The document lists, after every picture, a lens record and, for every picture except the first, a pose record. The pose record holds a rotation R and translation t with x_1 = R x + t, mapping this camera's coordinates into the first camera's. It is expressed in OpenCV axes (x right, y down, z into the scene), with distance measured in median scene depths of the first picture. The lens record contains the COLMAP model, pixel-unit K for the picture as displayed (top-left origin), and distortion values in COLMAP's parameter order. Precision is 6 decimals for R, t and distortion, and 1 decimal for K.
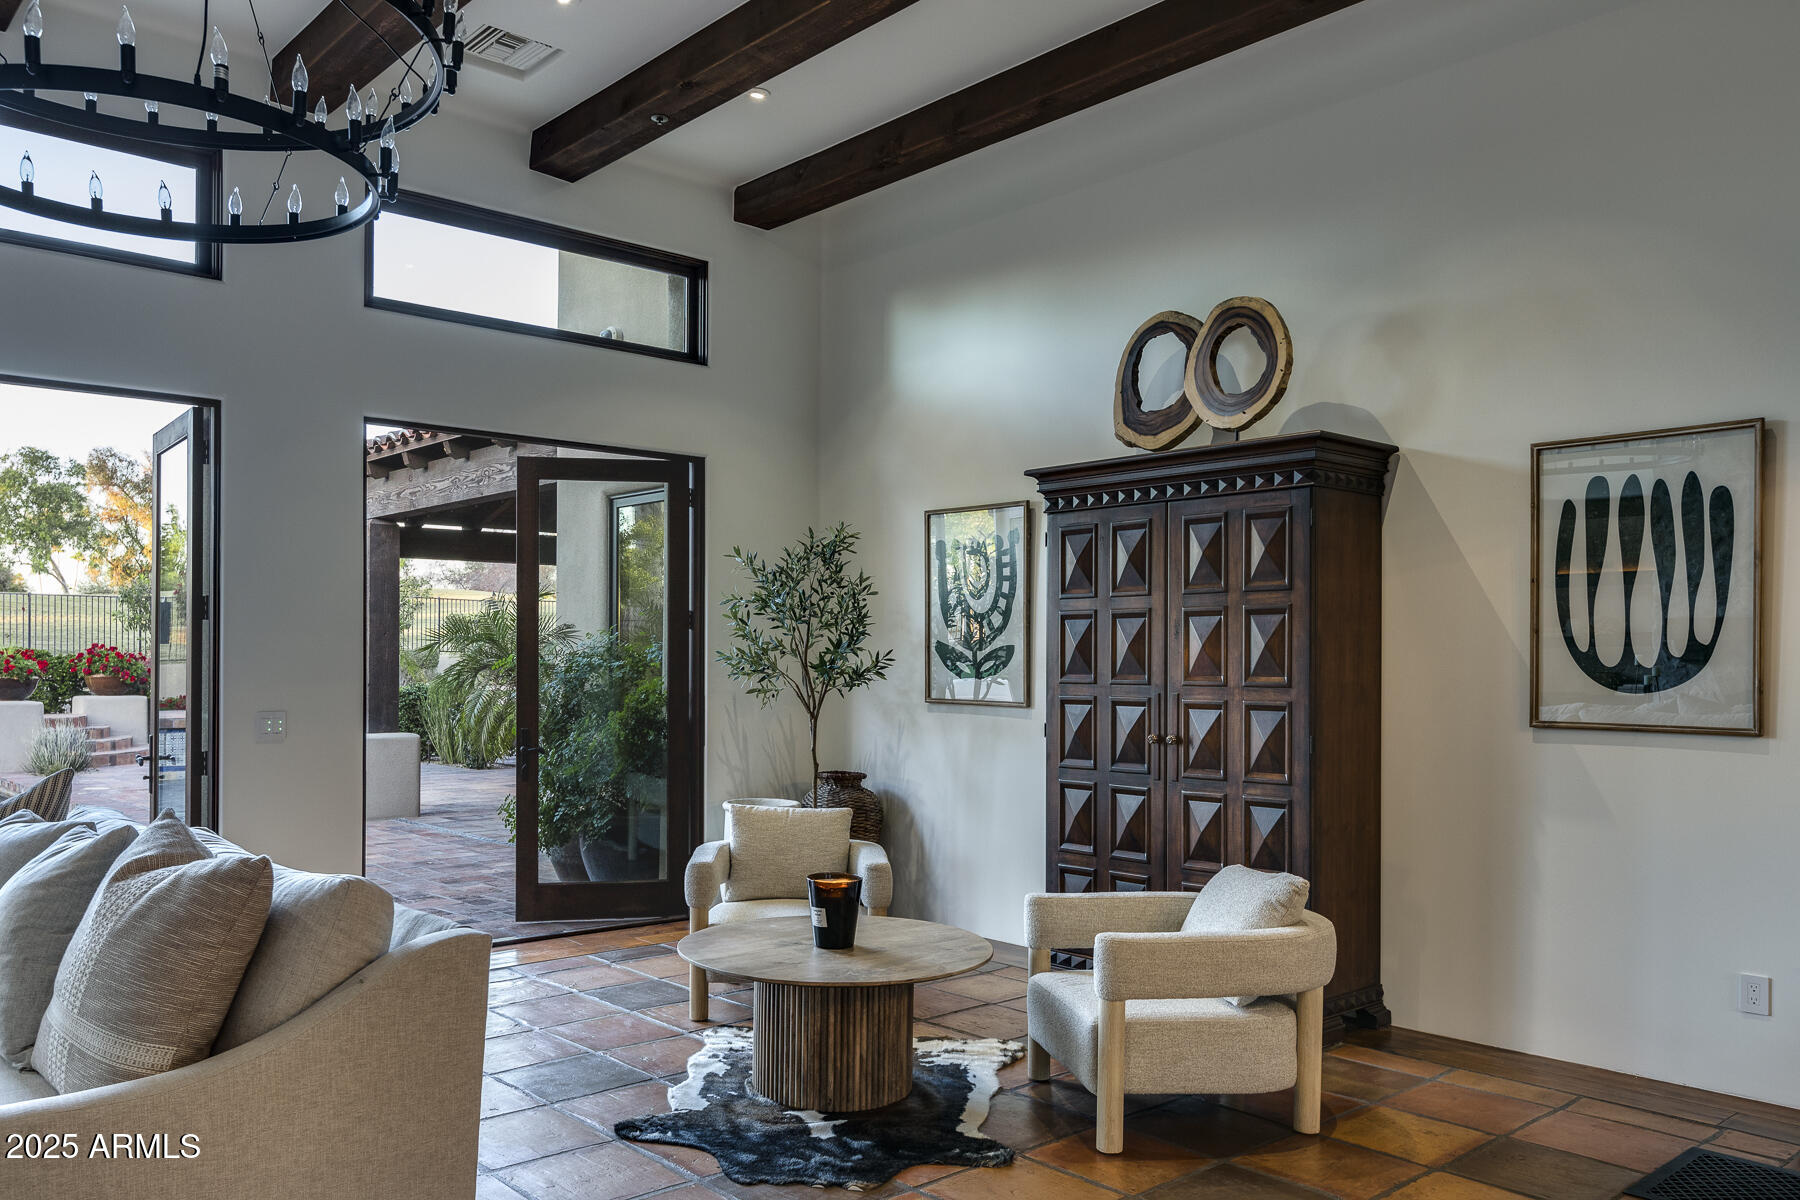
lens RADIAL K [[1408.9, 0, 901.2], [0, 1408.9, 563.8], [0, 0, 1]] dist [0.001915, -0.000695]
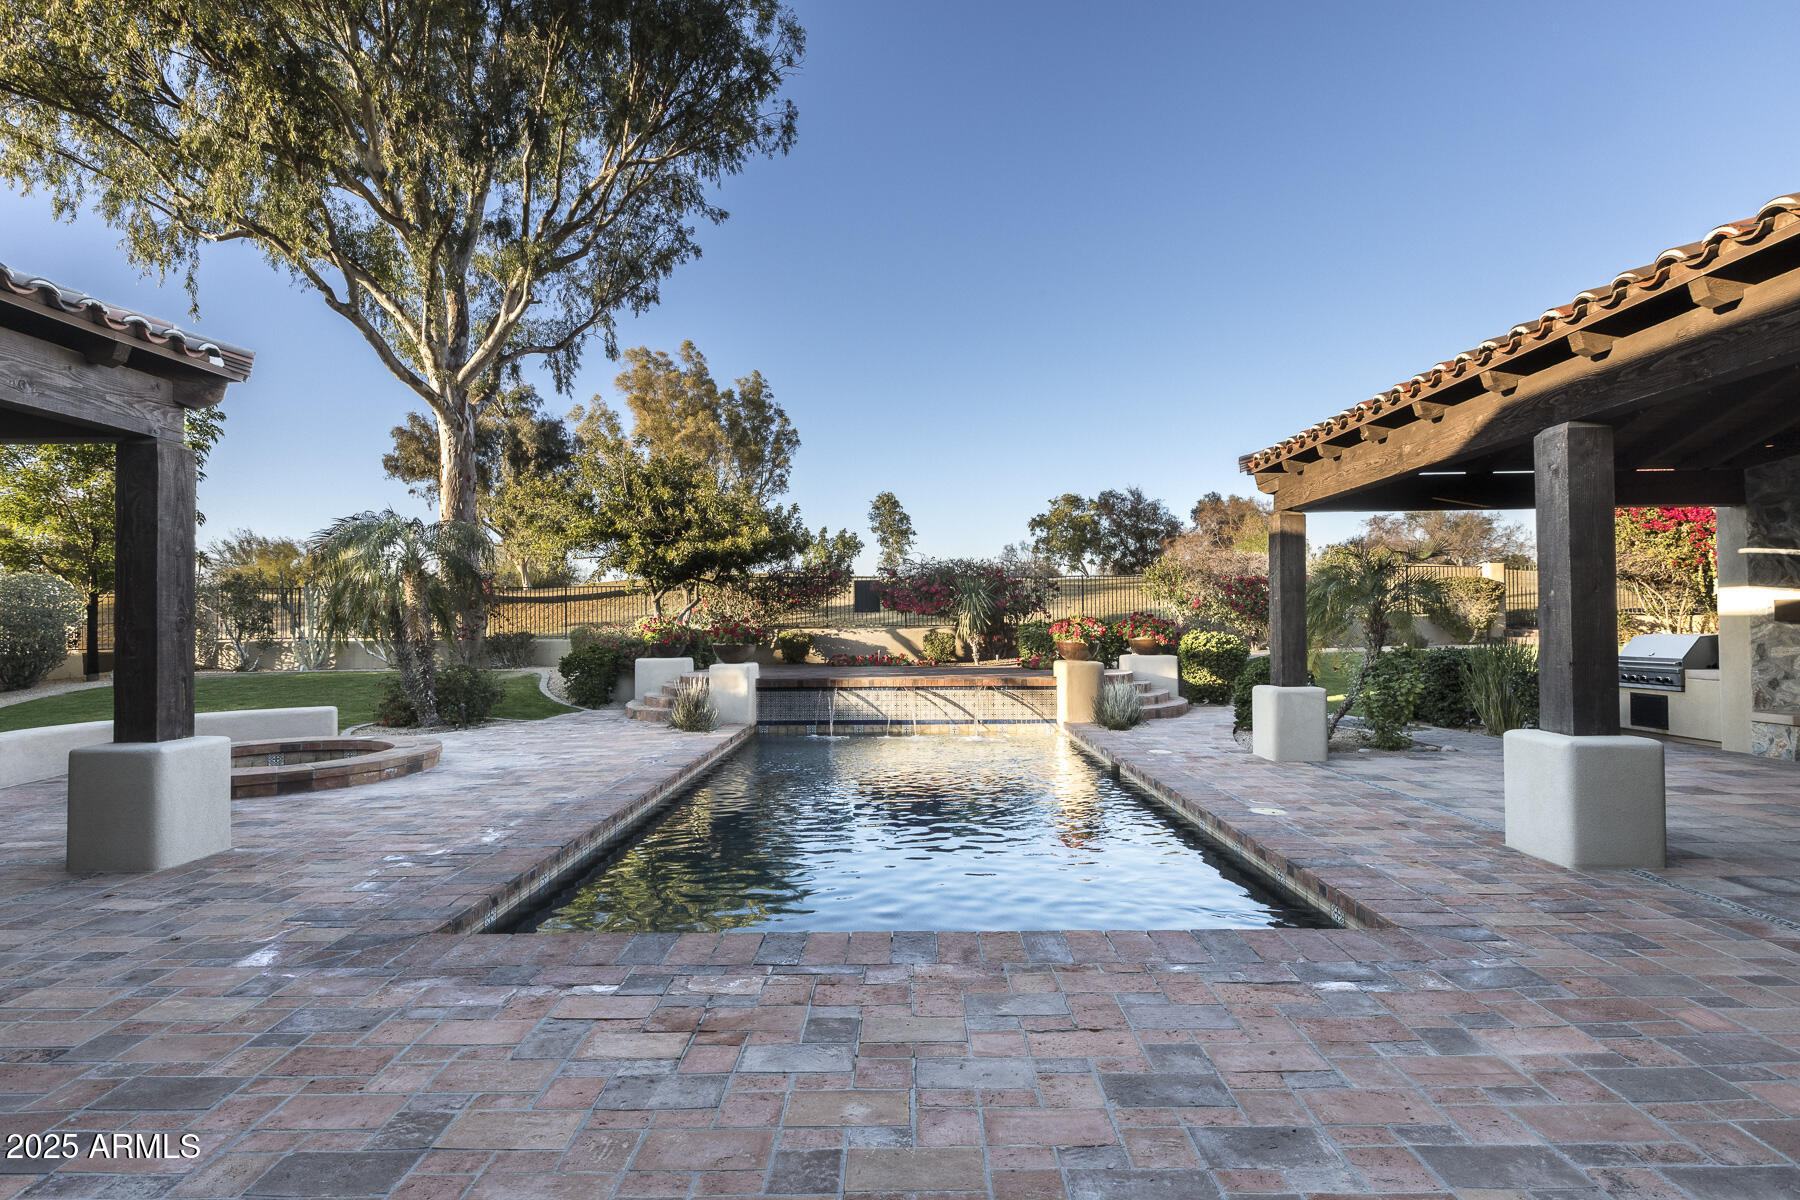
lens RADIAL K [[888.2, 0, 900.0], [0, 888.2, 600.0], [0, 0, 1]] dist [-0.000102, -0.000167]
pose [[0.734065, -0.031962, -0.678327, -0.224896], [0.065158, 0.997598, 0.023507, 0.019402], [0.675946, -0.061454, 0.734384, 0.345207]]
